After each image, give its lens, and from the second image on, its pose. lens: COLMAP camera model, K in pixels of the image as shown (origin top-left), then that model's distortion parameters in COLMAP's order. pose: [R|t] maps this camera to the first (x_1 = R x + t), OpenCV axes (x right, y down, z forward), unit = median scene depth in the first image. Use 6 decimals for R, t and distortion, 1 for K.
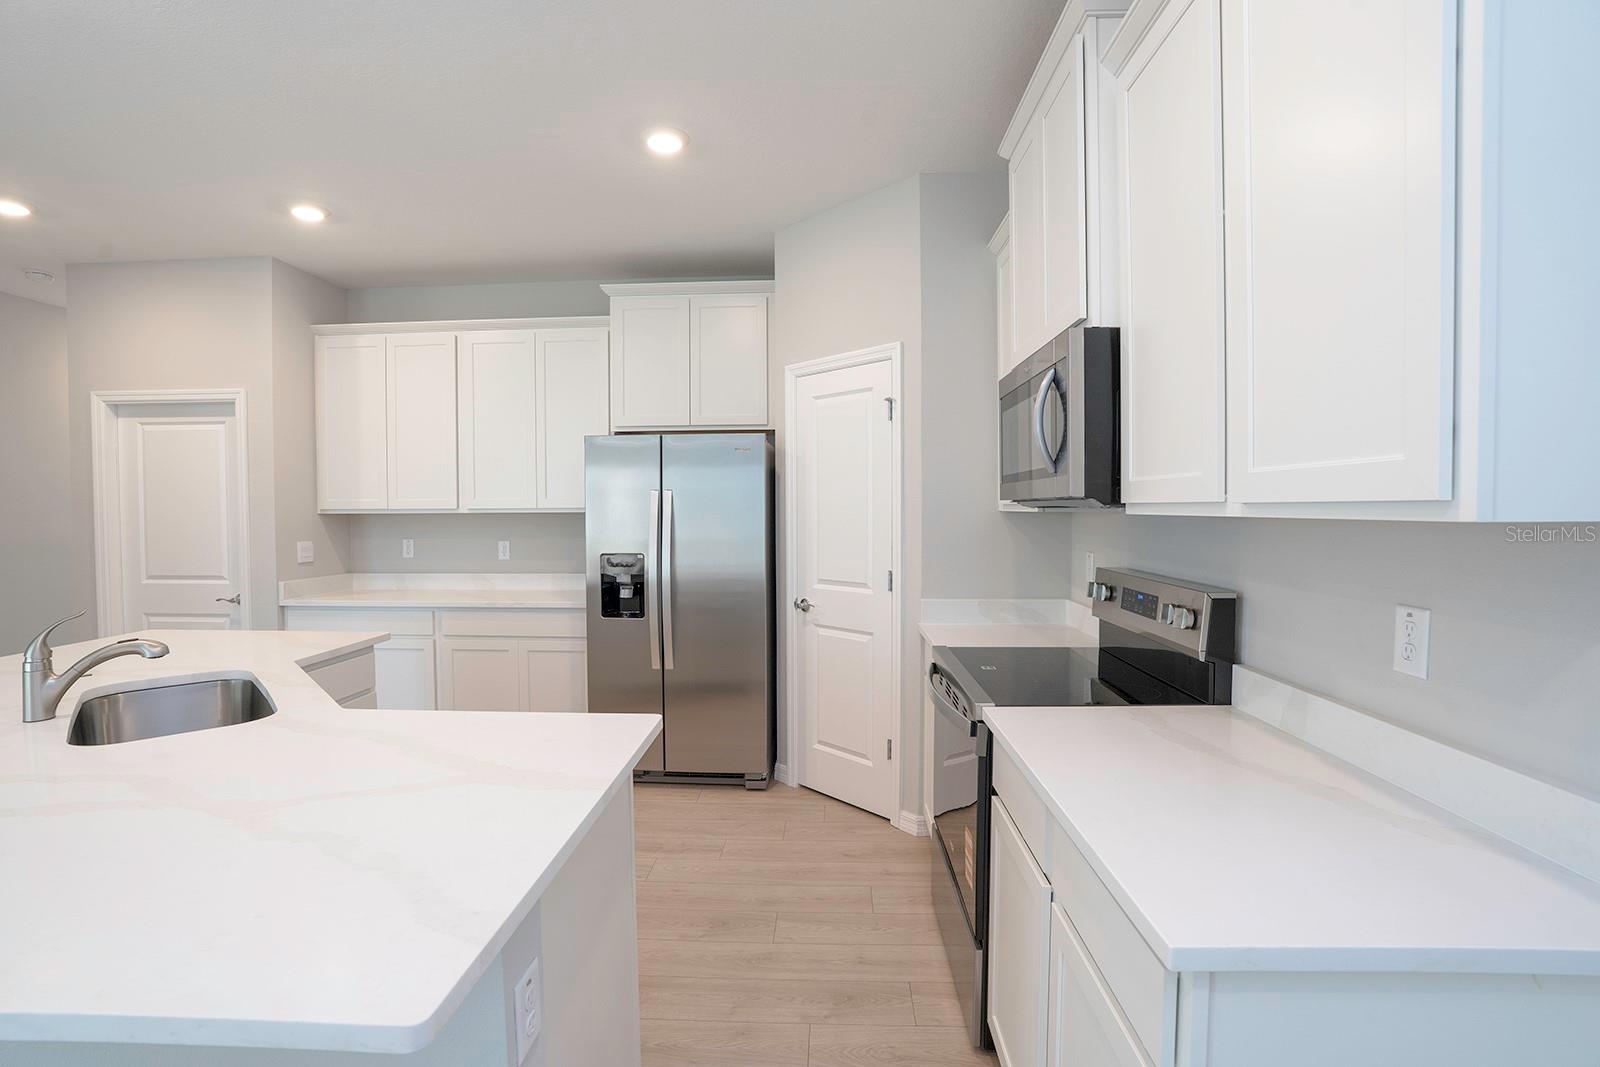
lens RADIAL K [[743.4, 0, 797.7], [0, 743.4, 529.8], [0, 0, 1]] dist [-0.074614, 0.029621]
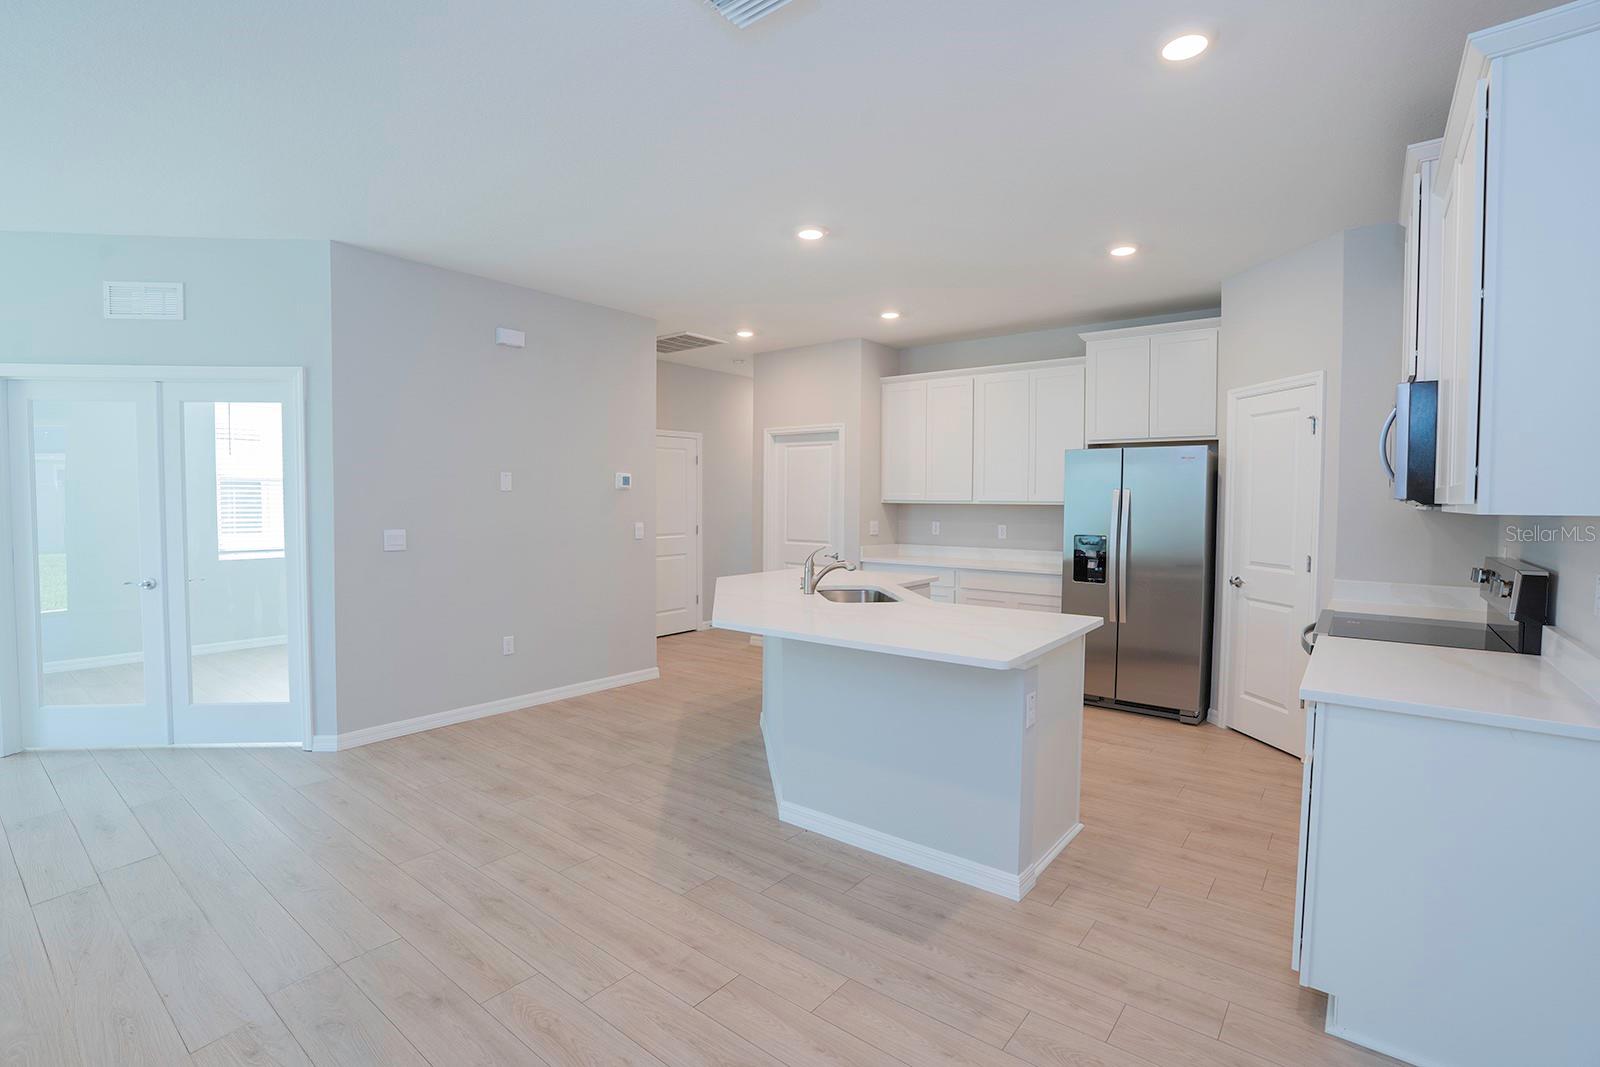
lens RADIAL K [[743.4, 0, 797.7], [0, 743.4, 529.8], [0, 0, 1]] dist [-0.074614, 0.029621]
pose [[0.810720, 0.033721, -0.584462, 0.117210], [-0.027855, 0.999431, 0.019025, 0.011181], [0.584771, 0.000856, 0.811198, -0.414991]]
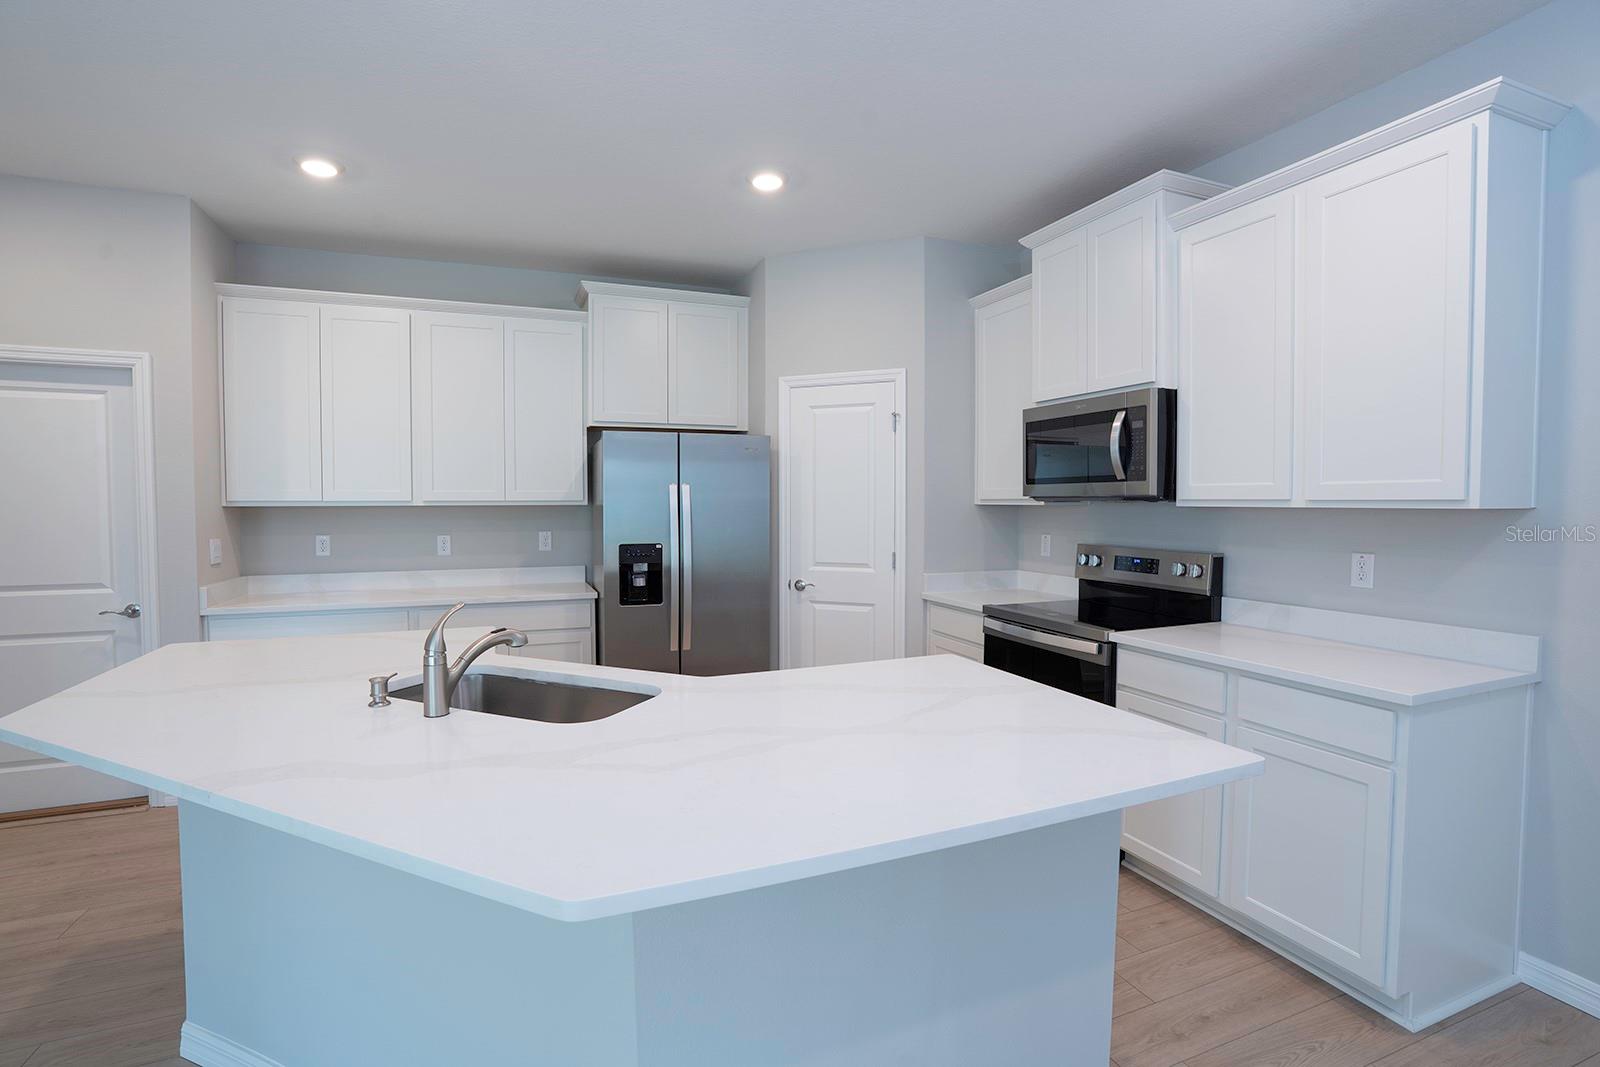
lens RADIAL K [[743.4, 0, 797.7], [0, 743.4, 529.8], [0, 0, 1]] dist [-0.074614, 0.029621]
pose [[0.909631, -0.011602, 0.415255, -0.467483], [0.008567, 0.999921, 0.009171, 0.004156], [-0.415329, -0.004785, 0.909659, -0.052272]]
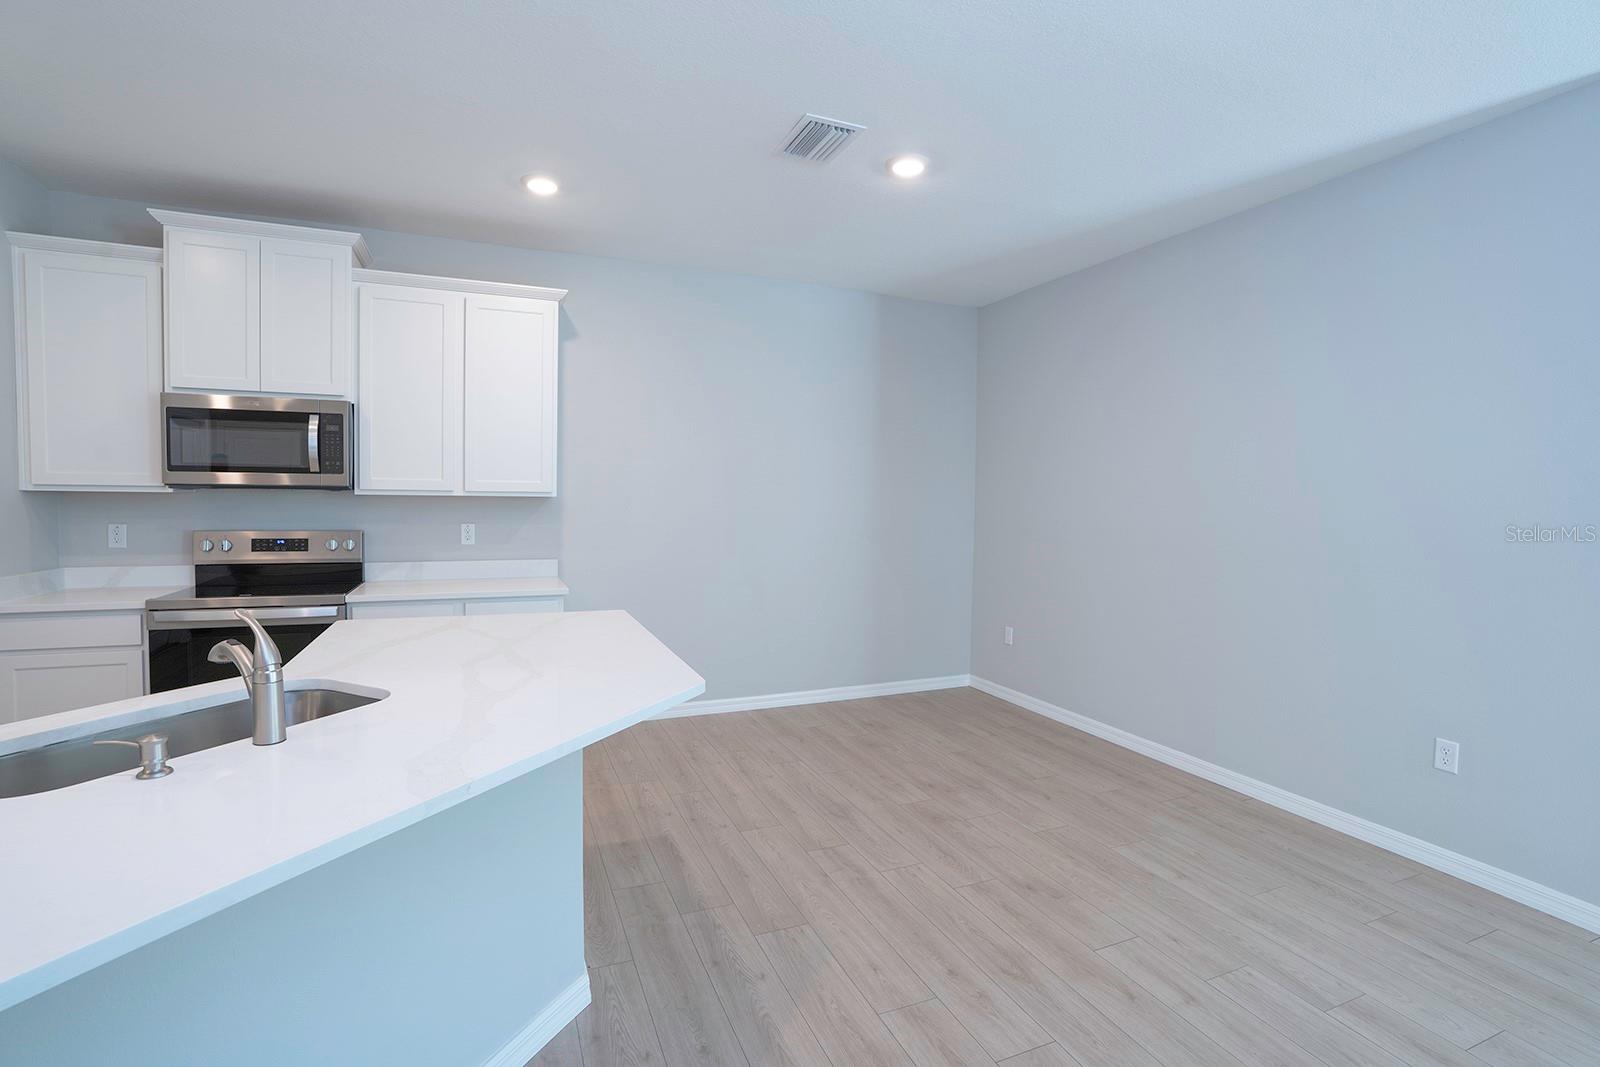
lens RADIAL K [[743.4, 0, 797.7], [0, 743.4, 529.8], [0, 0, 1]] dist [-0.074614, 0.029621]
pose [[-0.427106, -0.040728, 0.903284, -0.936737], [0.014424, 0.998551, 0.051843, -0.004494], [-0.904087, 0.035171, -0.425899, 0.359368]]
